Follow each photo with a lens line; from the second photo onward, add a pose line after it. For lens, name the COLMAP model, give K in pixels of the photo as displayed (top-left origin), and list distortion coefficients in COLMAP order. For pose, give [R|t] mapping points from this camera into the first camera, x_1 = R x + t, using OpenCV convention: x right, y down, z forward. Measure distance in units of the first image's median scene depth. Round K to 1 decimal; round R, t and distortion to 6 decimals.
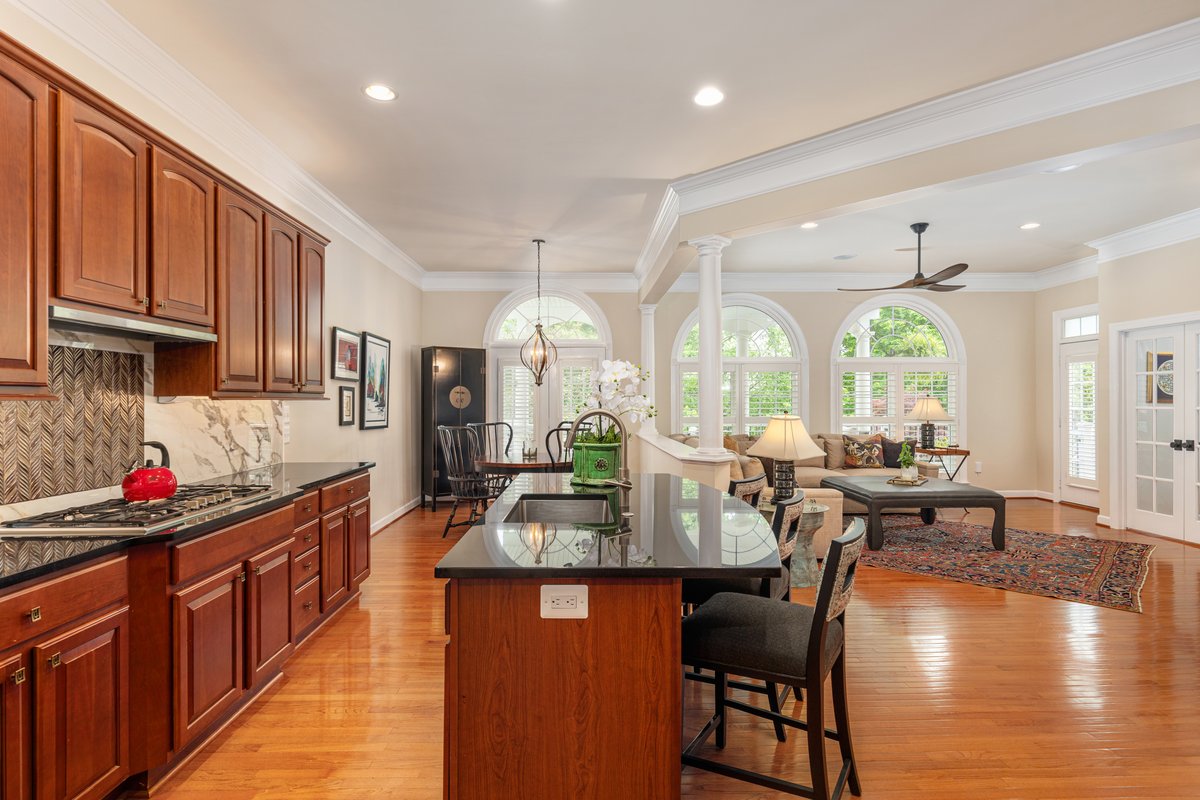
lens RADIAL K [[622.2, 0, 598.7], [0, 622.2, 381.4], [0, 0, 1]] dist [0.004421, -0.000810]
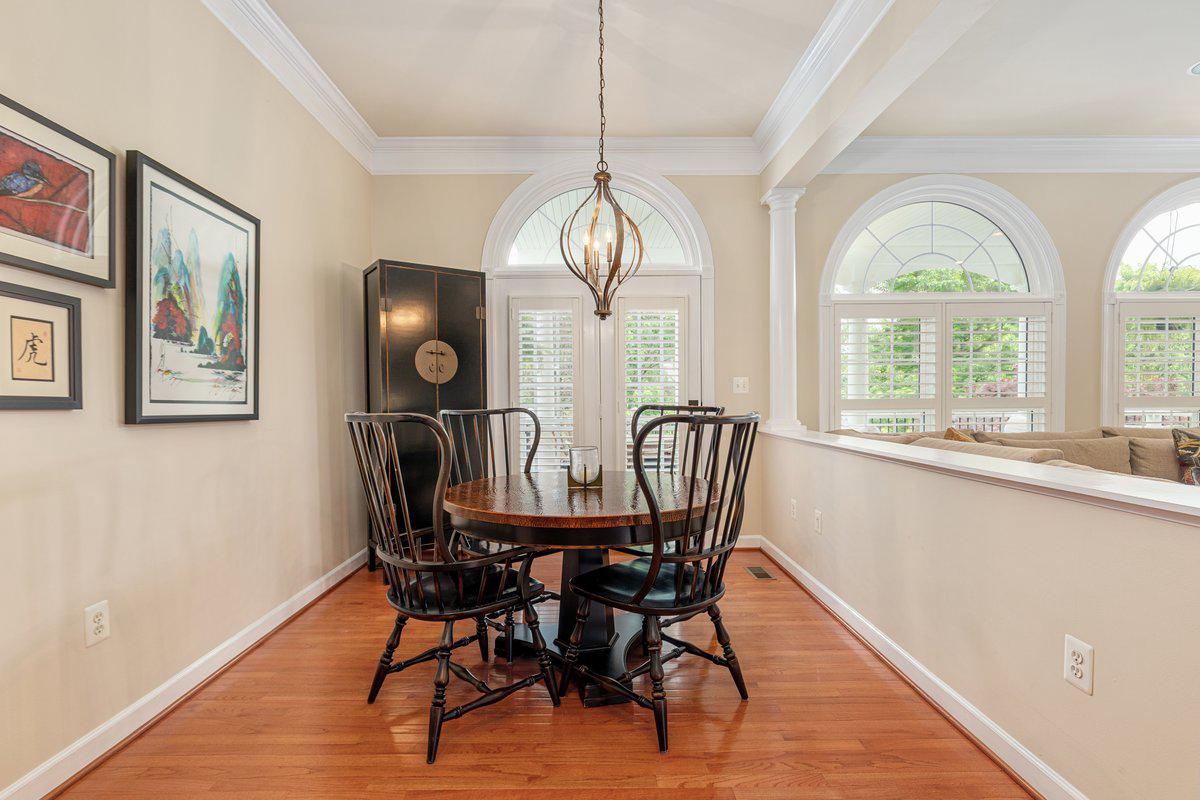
lens RADIAL K [[570.4, 0, 599.1], [0, 570.4, 414.1], [0, 0, 1]] dist [-0.019071, 0.000090]
pose [[0.999875, -0.004702, -0.015106, -0.093409], [0.005608, 0.998153, 0.060487, 0.048328], [0.014794, -0.060564, 0.998055, 0.611413]]
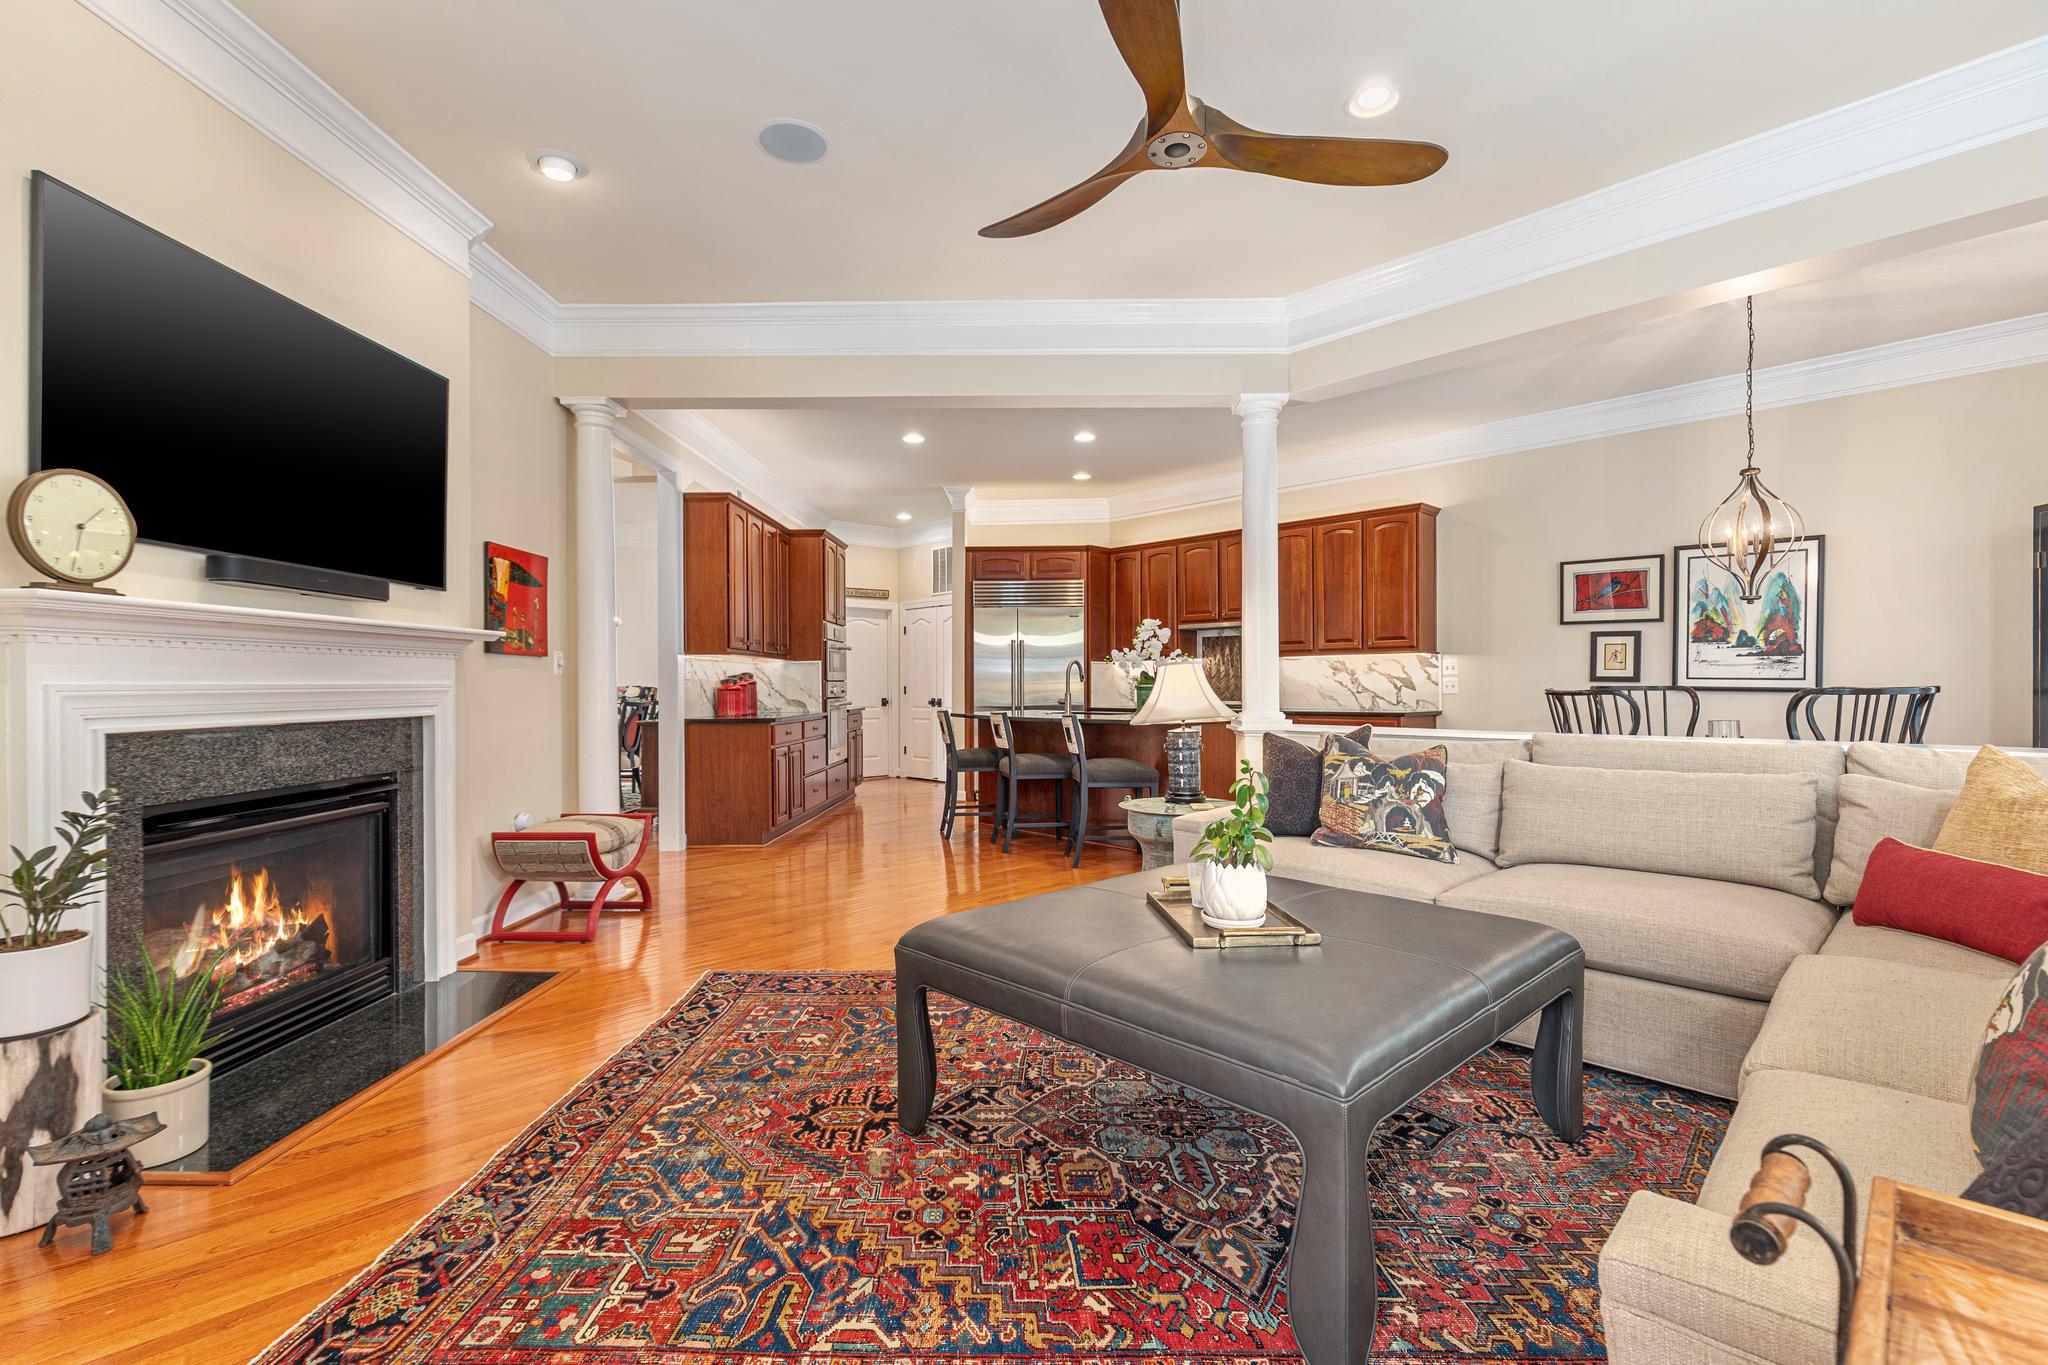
lens RADIAL K [[931.6, 0, 1020.0], [0, 931.6, 687.0], [0, 0, 1]] dist [0.005019, 0.000083]
pose [[-0.746854, 0.004803, -0.664971, 0.764108], [0.024776, 0.999481, -0.020607, 0.069990], [0.664526, -0.031865, -0.746585, 1.164585]]
